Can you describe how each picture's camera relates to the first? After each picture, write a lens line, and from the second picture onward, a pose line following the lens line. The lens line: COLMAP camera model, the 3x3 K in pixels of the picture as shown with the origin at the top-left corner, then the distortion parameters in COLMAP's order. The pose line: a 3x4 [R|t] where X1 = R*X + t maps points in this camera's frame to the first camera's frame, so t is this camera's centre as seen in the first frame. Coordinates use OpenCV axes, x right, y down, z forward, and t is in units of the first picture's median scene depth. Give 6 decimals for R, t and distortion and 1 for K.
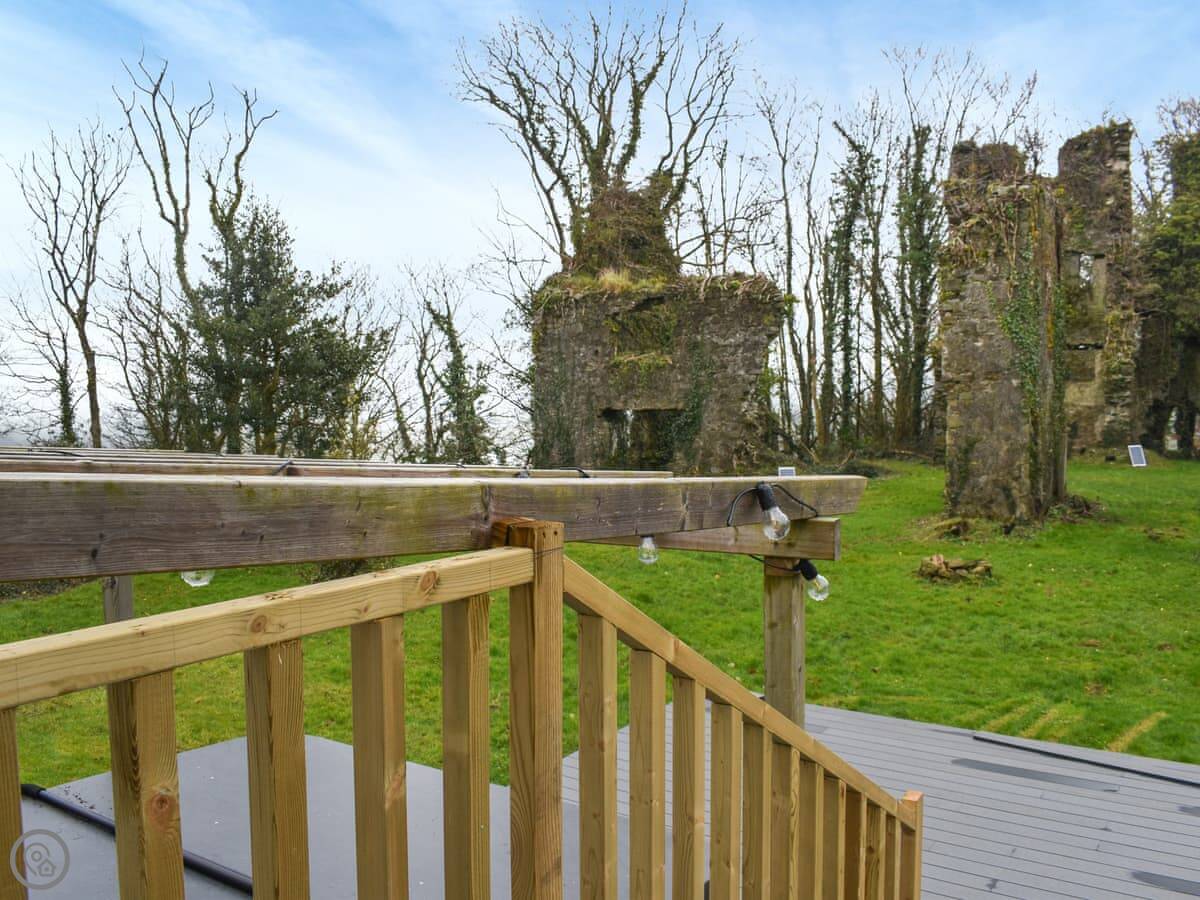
lens RADIAL K [[1047.2, 0, 600.0], [0, 1047.2, 450.0], [0, 0, 1]] dist [-0.100077, 0.016688]
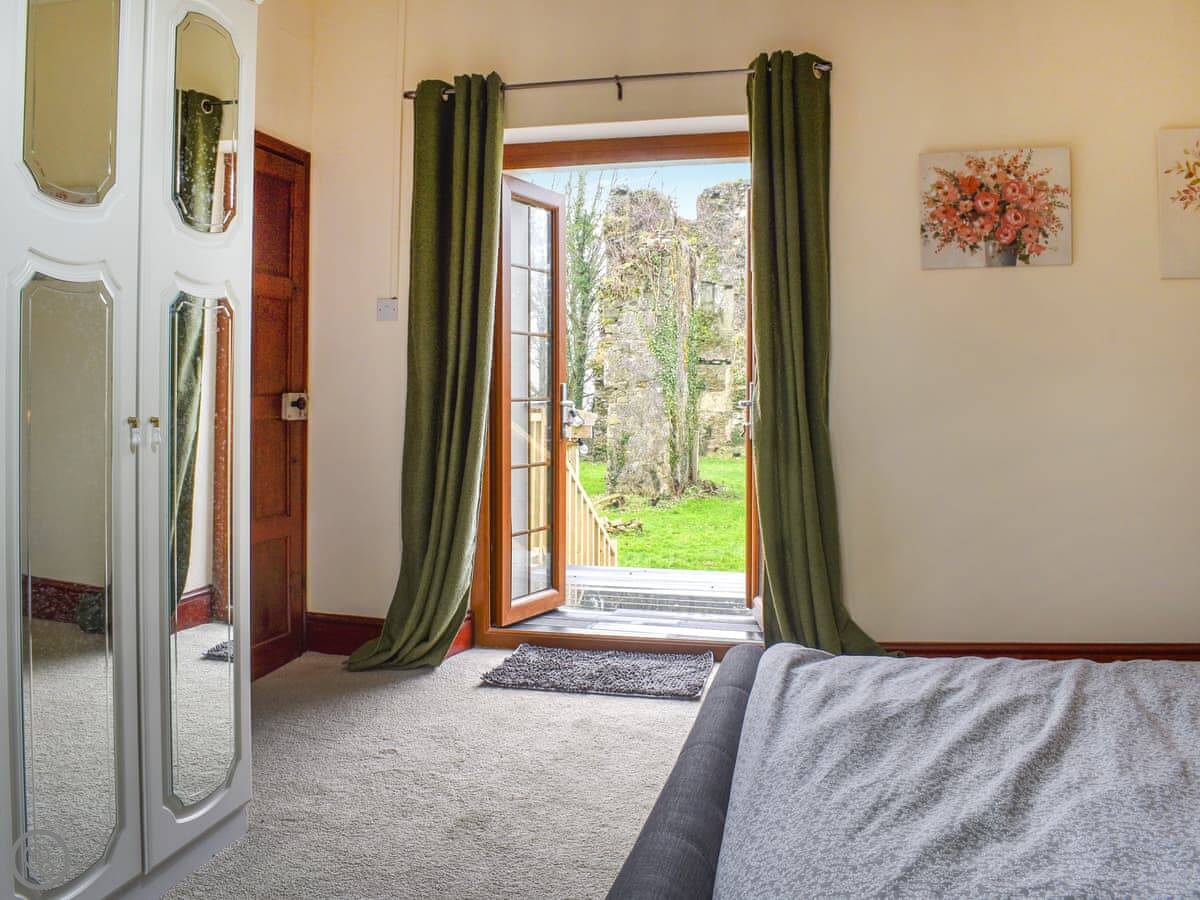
lens RADIAL K [[1047.2, 0, 600.0], [0, 1047.2, 450.0], [0, 0, 1]] dist [-0.100077, 0.016688]
pose [[0.948562, -0.002851, 0.316577, -0.045561], [0.005484, 0.999957, -0.007427, 0.010681], [-0.316543, 0.008781, 0.948538, -0.121285]]
